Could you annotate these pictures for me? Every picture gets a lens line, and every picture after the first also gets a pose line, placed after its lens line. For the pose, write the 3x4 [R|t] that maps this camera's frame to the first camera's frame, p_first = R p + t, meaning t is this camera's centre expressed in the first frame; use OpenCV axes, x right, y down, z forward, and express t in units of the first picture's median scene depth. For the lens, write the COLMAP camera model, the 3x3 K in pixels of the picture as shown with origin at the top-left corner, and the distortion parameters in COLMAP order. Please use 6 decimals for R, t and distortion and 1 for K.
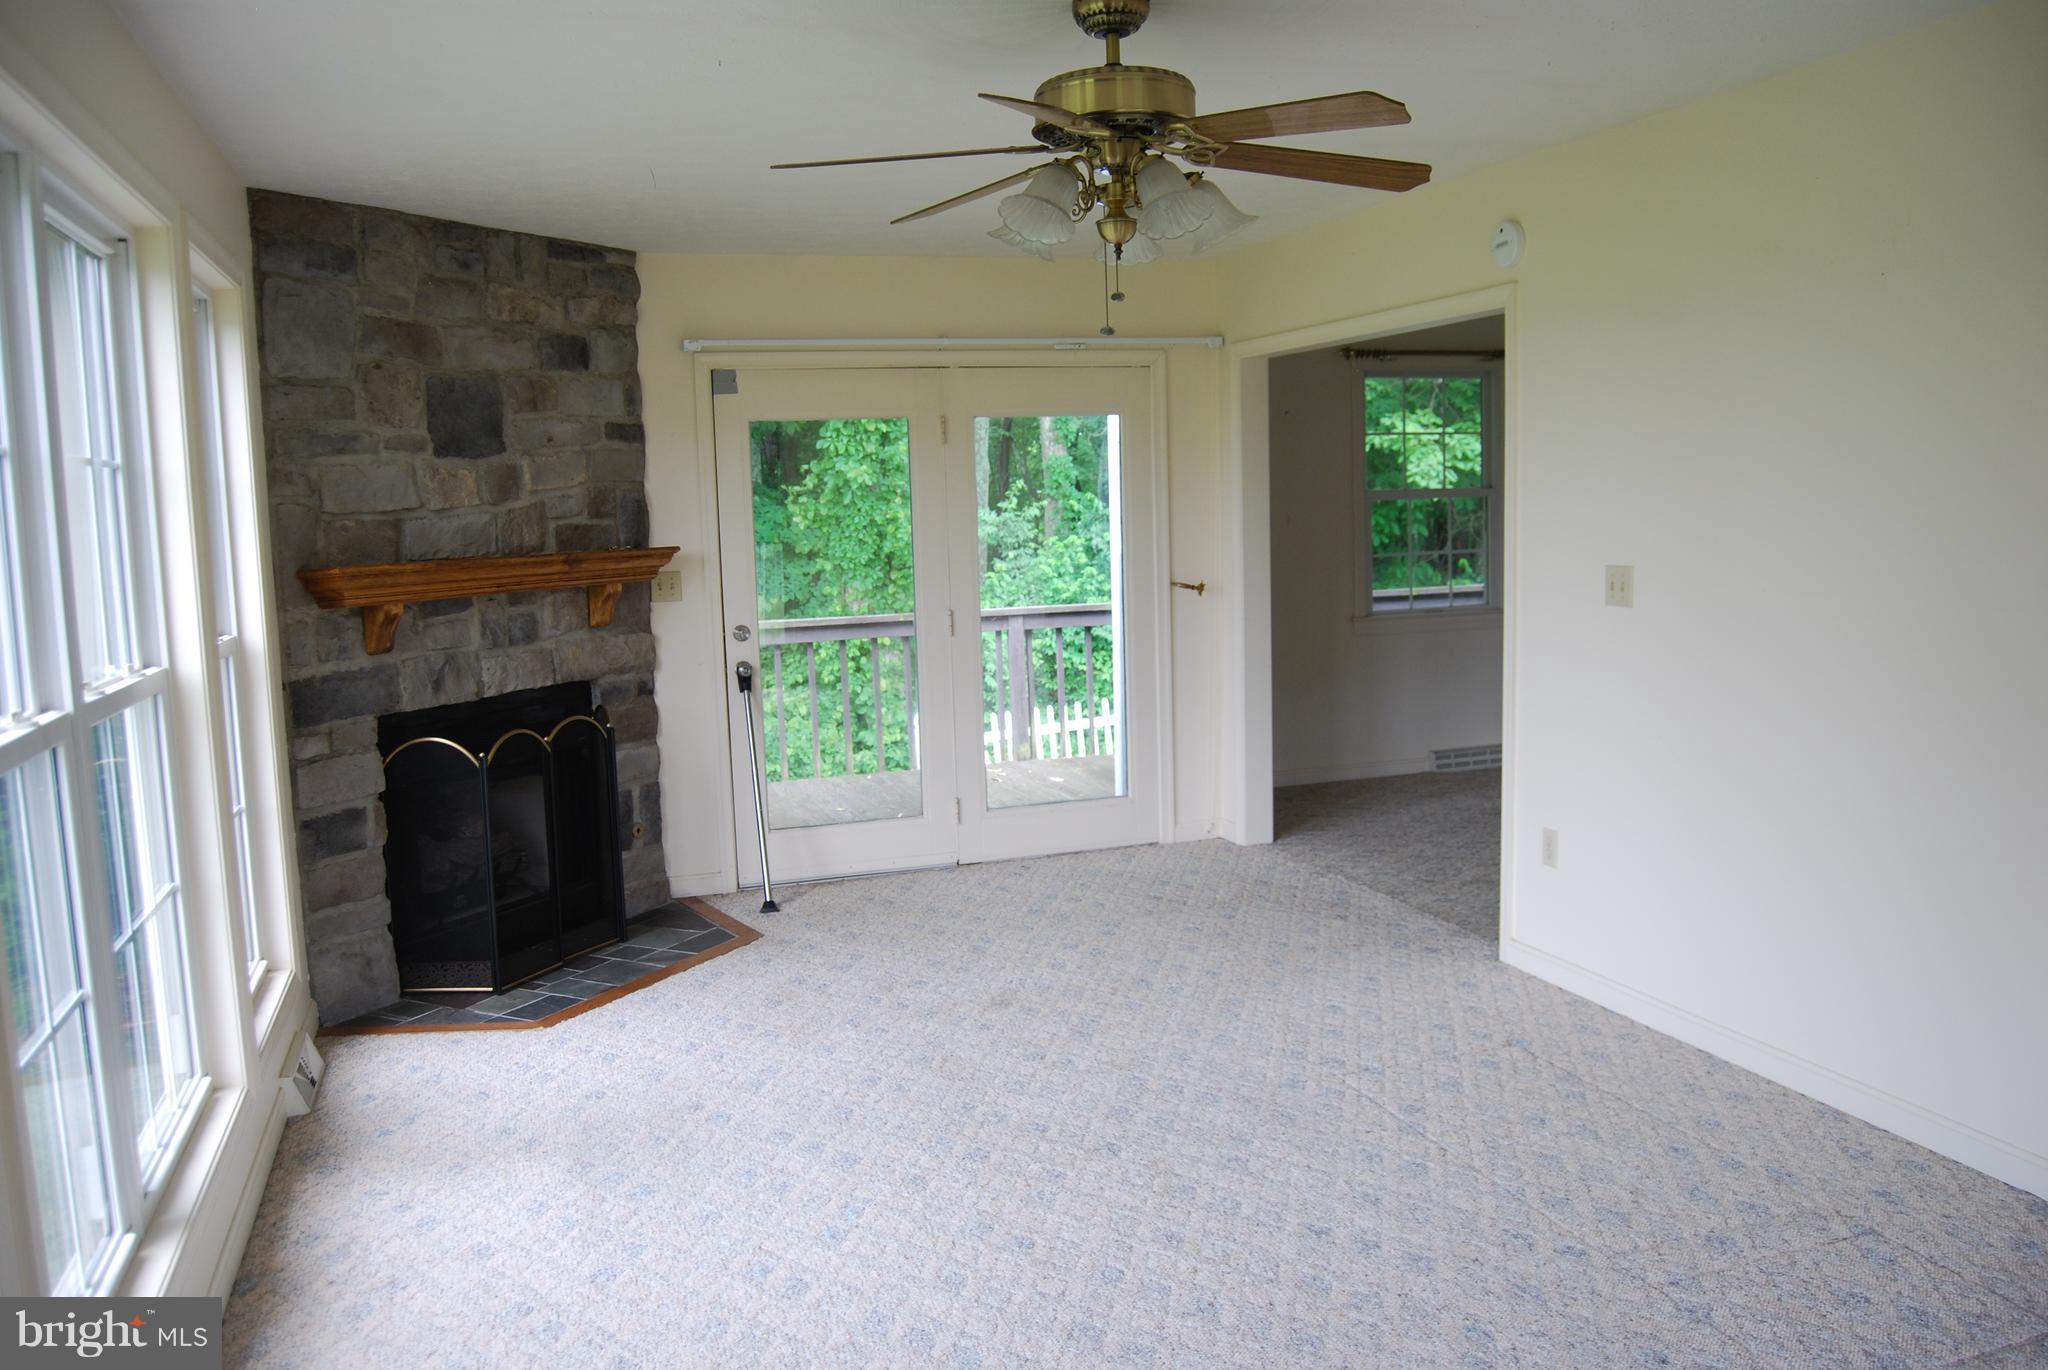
lens RADIAL K [[1611.7, 0, 1036.2], [0, 1611.7, 682.1], [0, 0, 1]] dist [-0.097935, 0.037071]
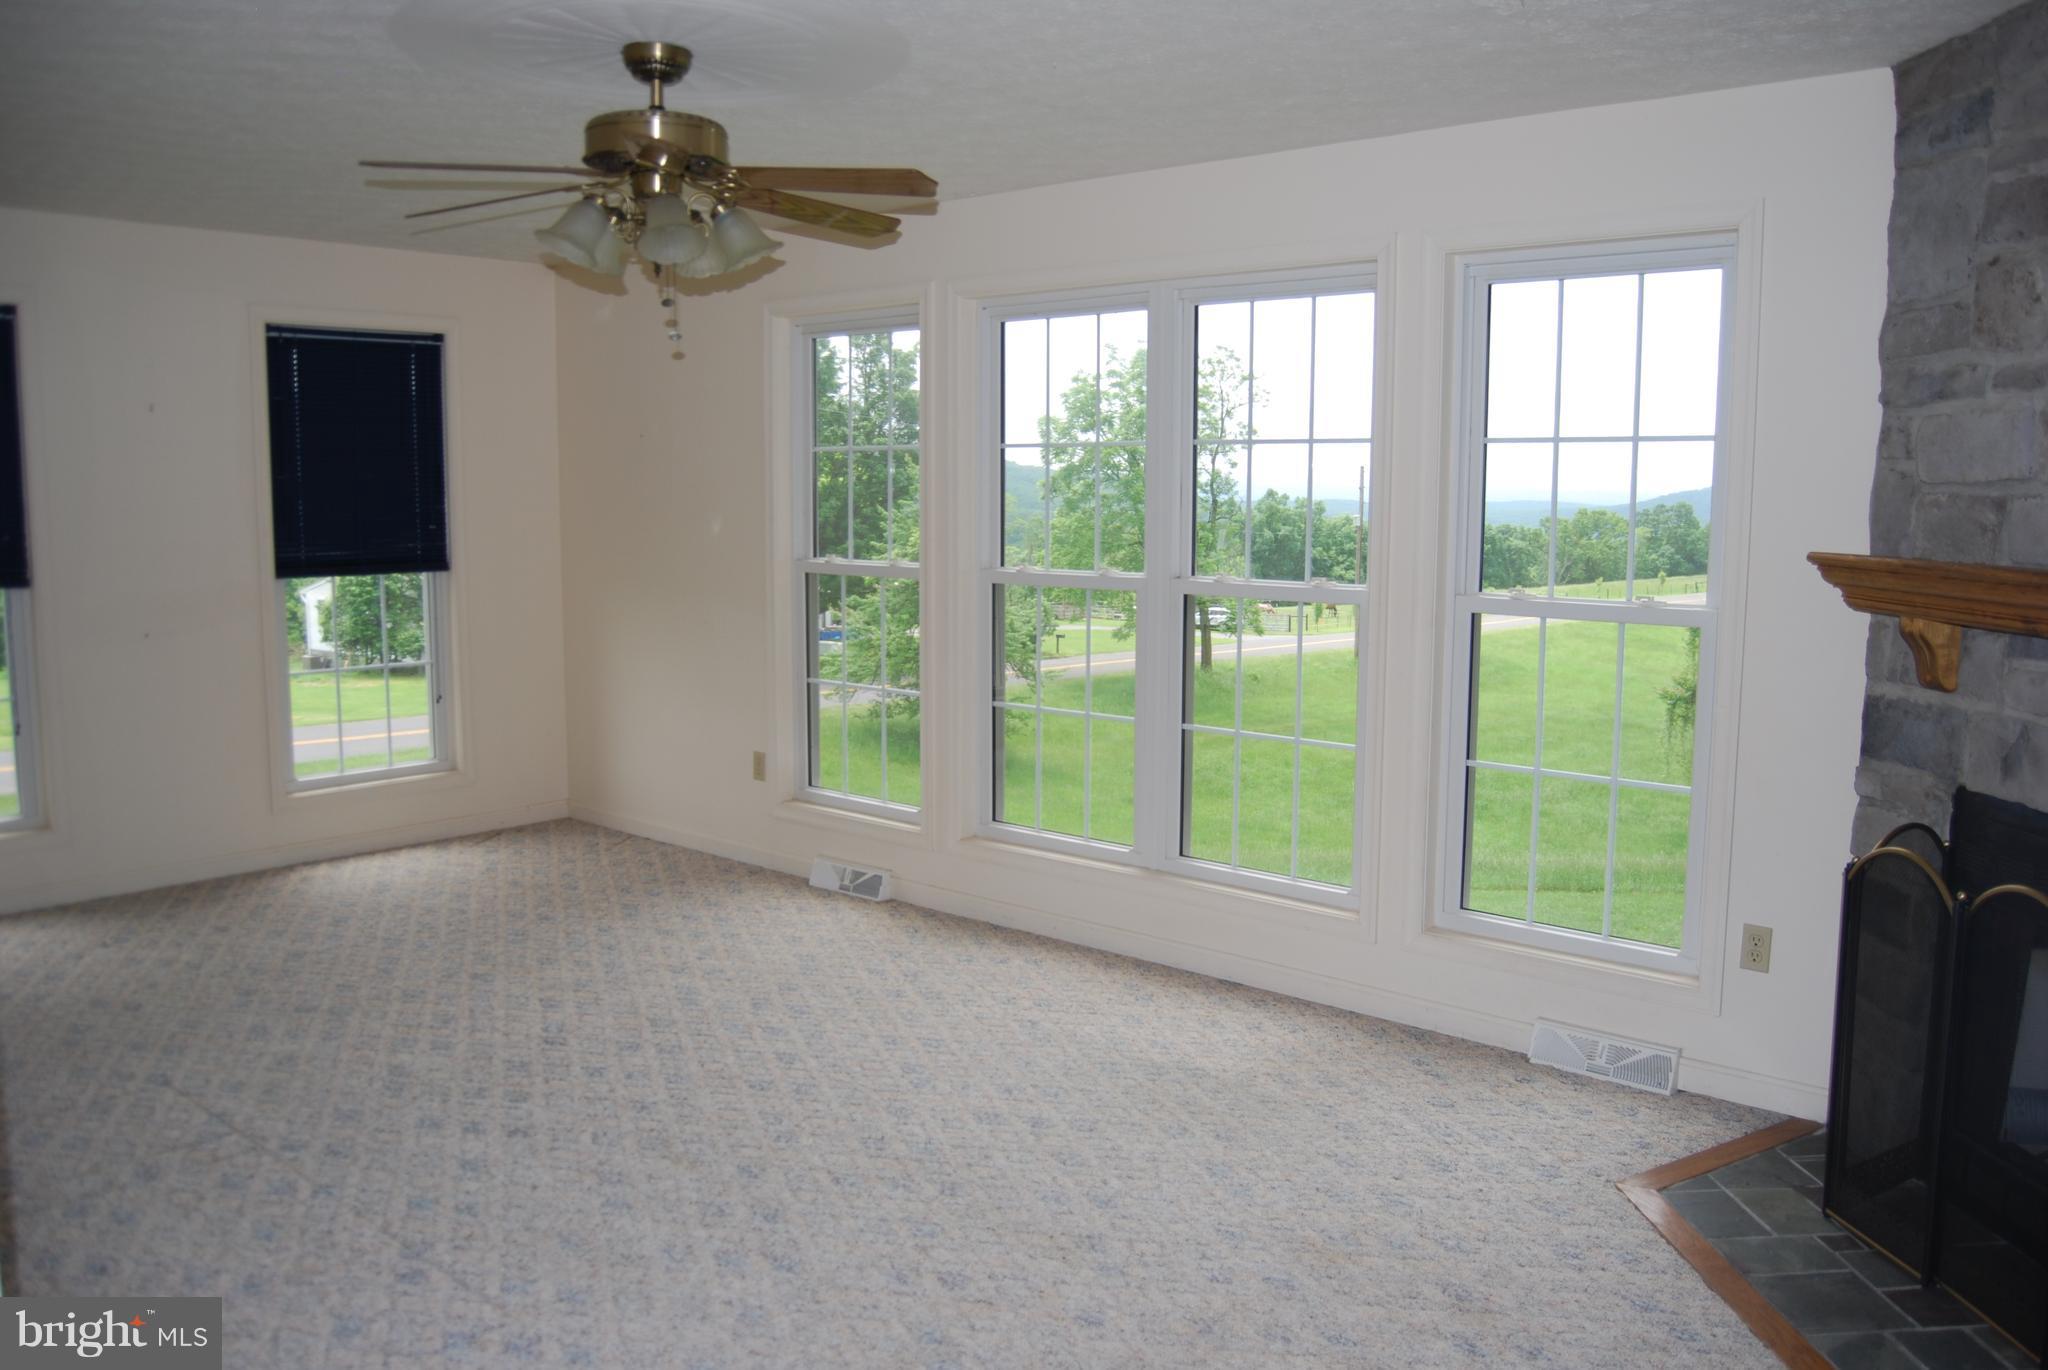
lens RADIAL K [[1611.7, 0, 1036.2], [0, 1611.7, 682.1], [0, 0, 1]] dist [-0.097935, 0.037071]
pose [[-0.865917, 0.086292, -0.492688, 0.260884], [-0.036674, 0.971402, 0.234592, -0.168235], [0.498841, 0.221206, -0.837989, 1.392825]]
